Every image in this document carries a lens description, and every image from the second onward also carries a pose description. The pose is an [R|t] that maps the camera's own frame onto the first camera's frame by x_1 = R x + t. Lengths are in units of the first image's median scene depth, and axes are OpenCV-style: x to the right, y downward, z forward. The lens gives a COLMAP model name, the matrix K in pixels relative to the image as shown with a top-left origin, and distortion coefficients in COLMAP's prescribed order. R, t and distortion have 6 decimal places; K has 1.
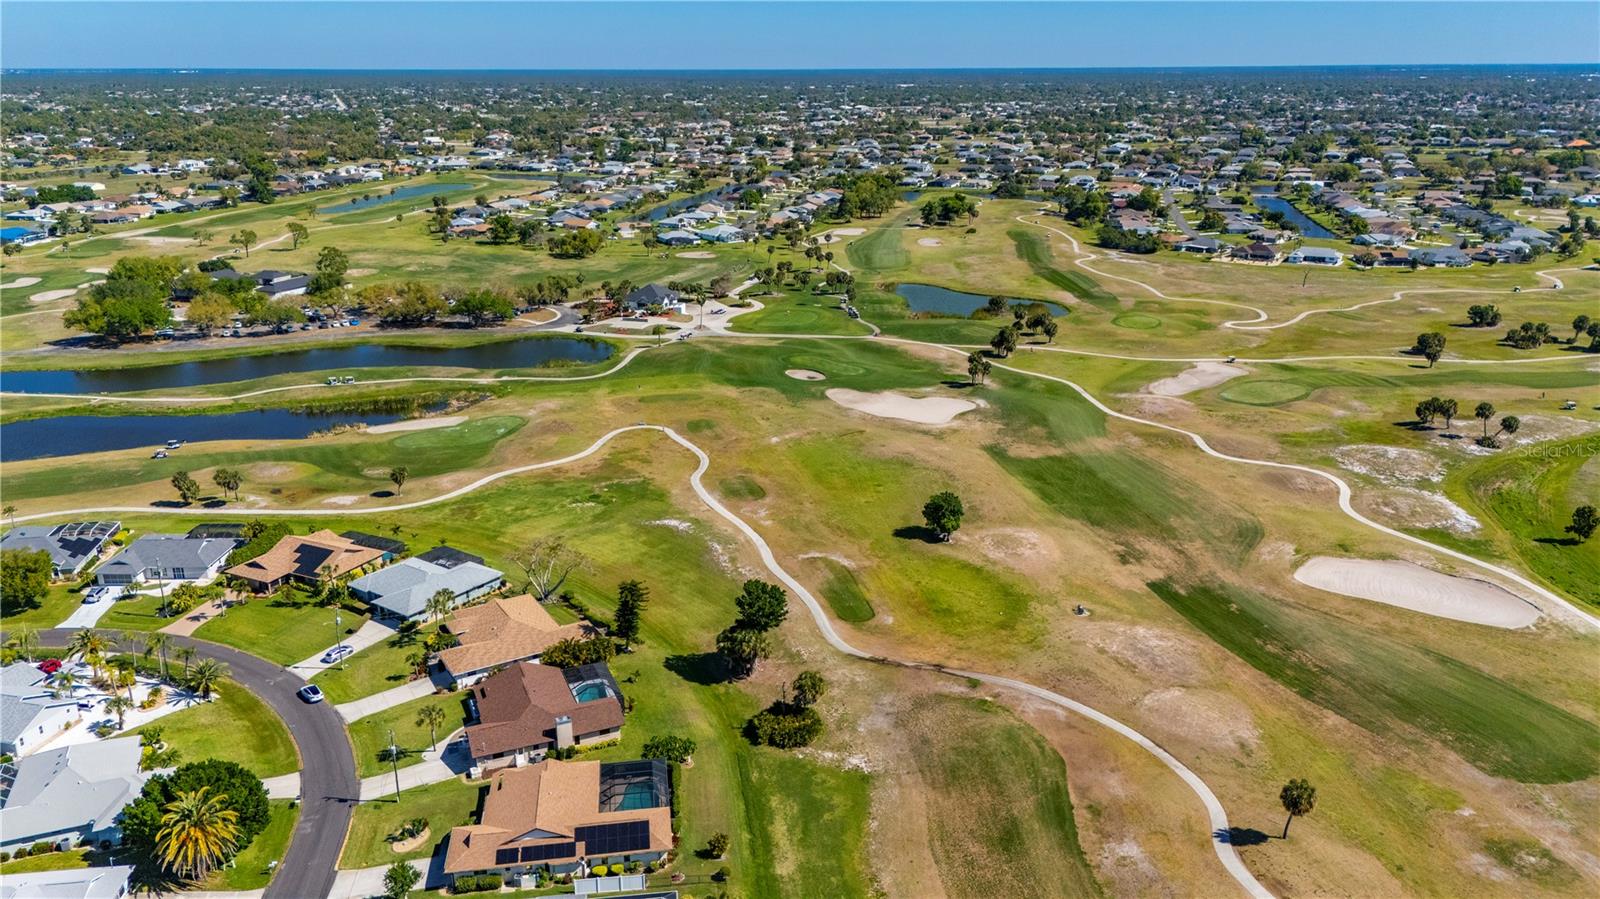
lens RADIAL K [[1189.2, 0, 794.8], [0, 1189.2, 456.3], [0, 0, 1]] dist [0.082587, -0.089076]
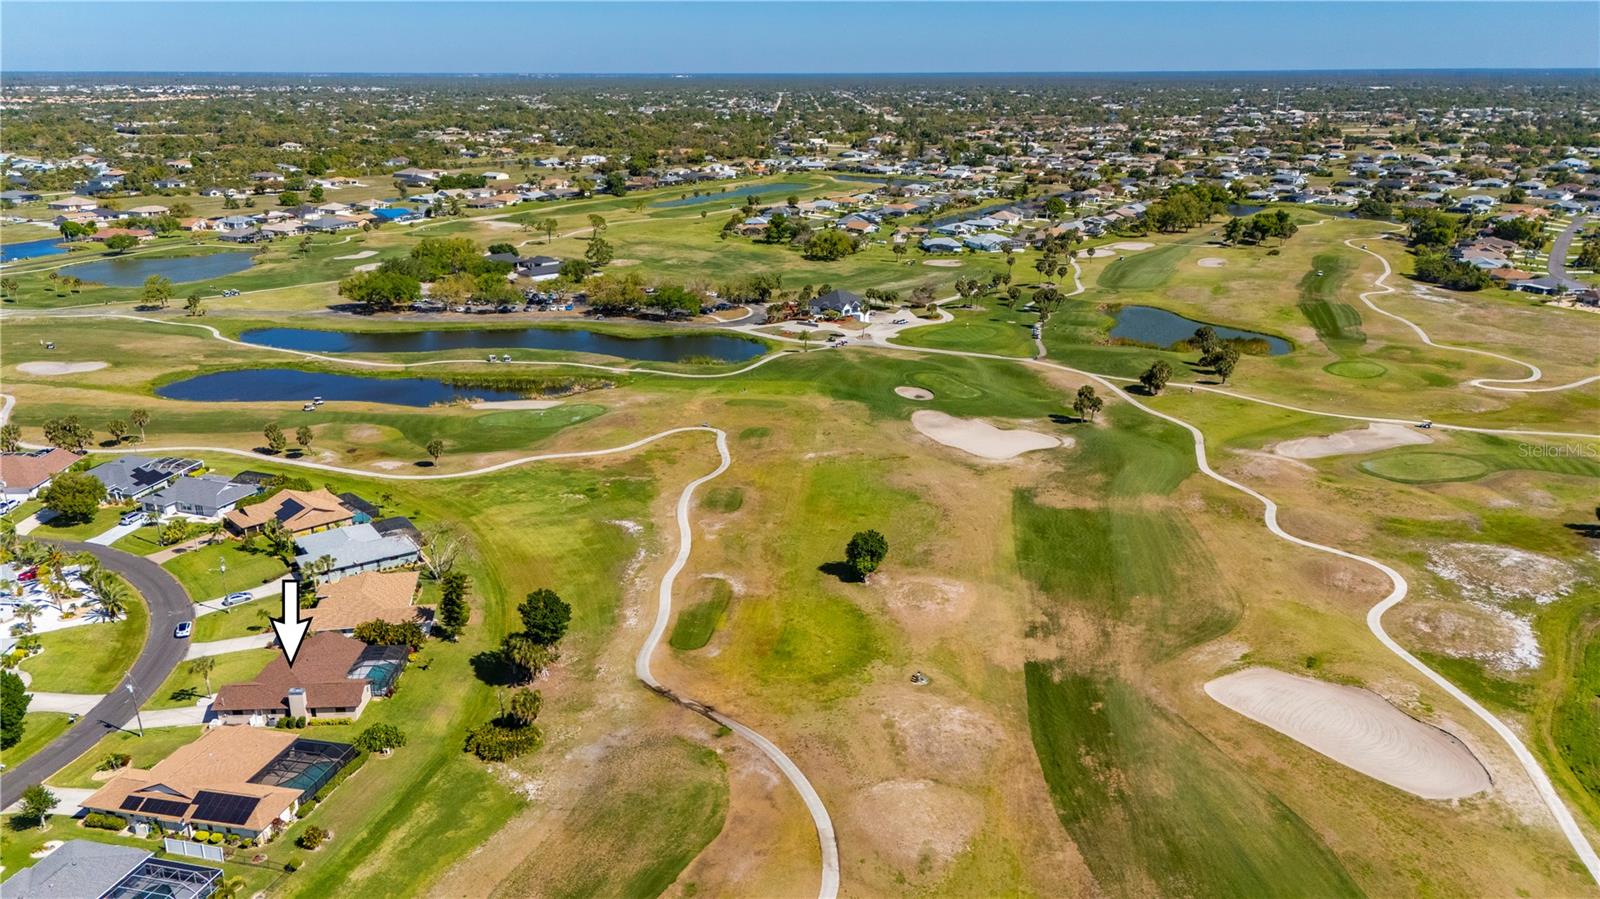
lens RADIAL K [[1181.0, 0, 793.1], [0, 1181.0, 452.9], [0, 0, 1]] dist [0.085323, -0.090421]
pose [[0.932794, 0.112822, -0.342295, 0.370780], [-0.113749, 0.993356, 0.017435, -0.038613], [0.341988, 0.022672, 0.939431, 0.100220]]
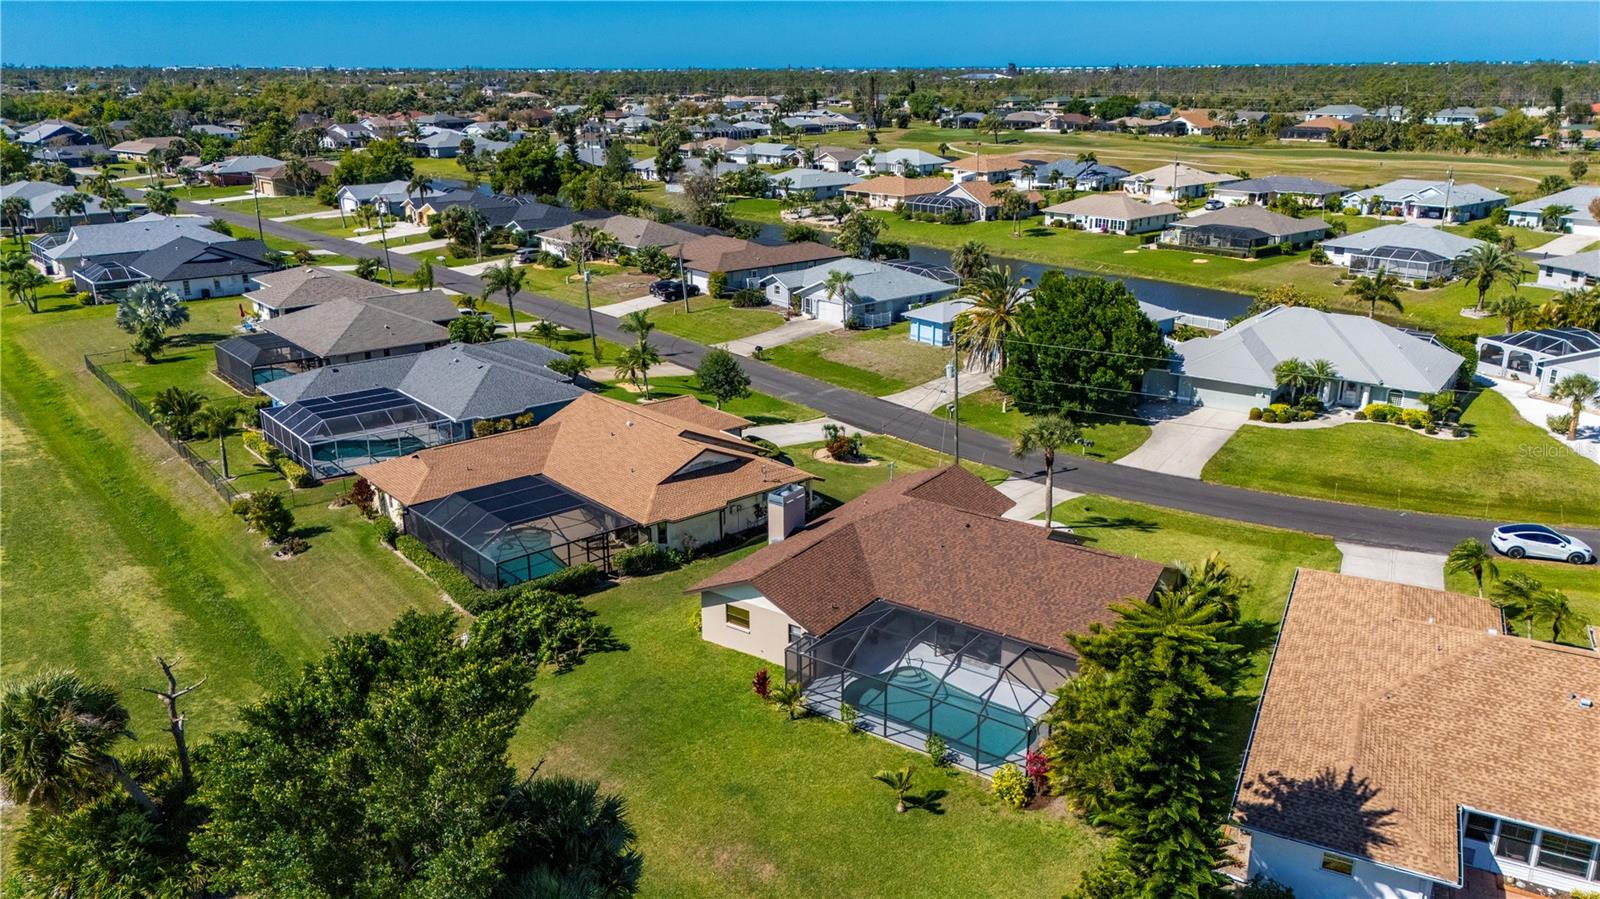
lens RADIAL K [[1189.2, 0, 794.8], [0, 1189.2, 456.3], [0, 0, 1]] dist [0.082587, -0.089076]
pose [[-0.850431, 0.168669, -0.498316, -0.001148], [-0.160021, 0.819395, 0.550441, -0.003977], [0.501160, 0.547853, -0.669848, 0.837628]]
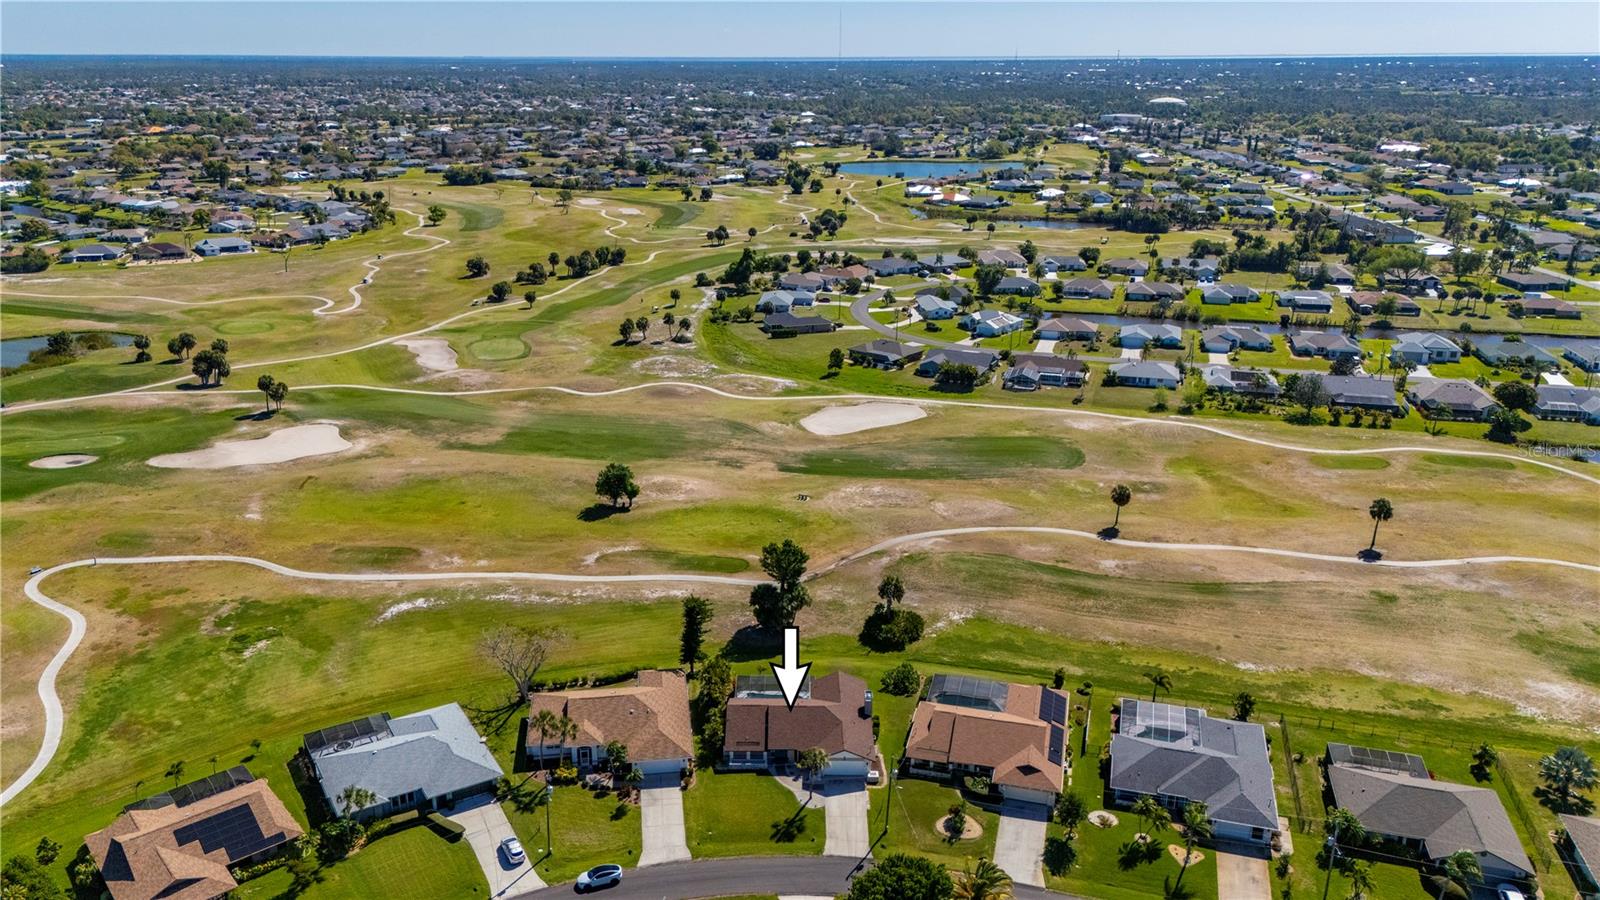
lens RADIAL K [[1189.2, 0, 794.8], [0, 1189.2, 456.8], [0, 0, 1]] dist [0.082587, -0.089076]
pose [[0.396499, -0.291943, 0.870378, -0.700023], [0.285511, 0.940286, 0.185327, -0.120477], [-0.872509, 0.175020, 0.456176, 0.368225]]
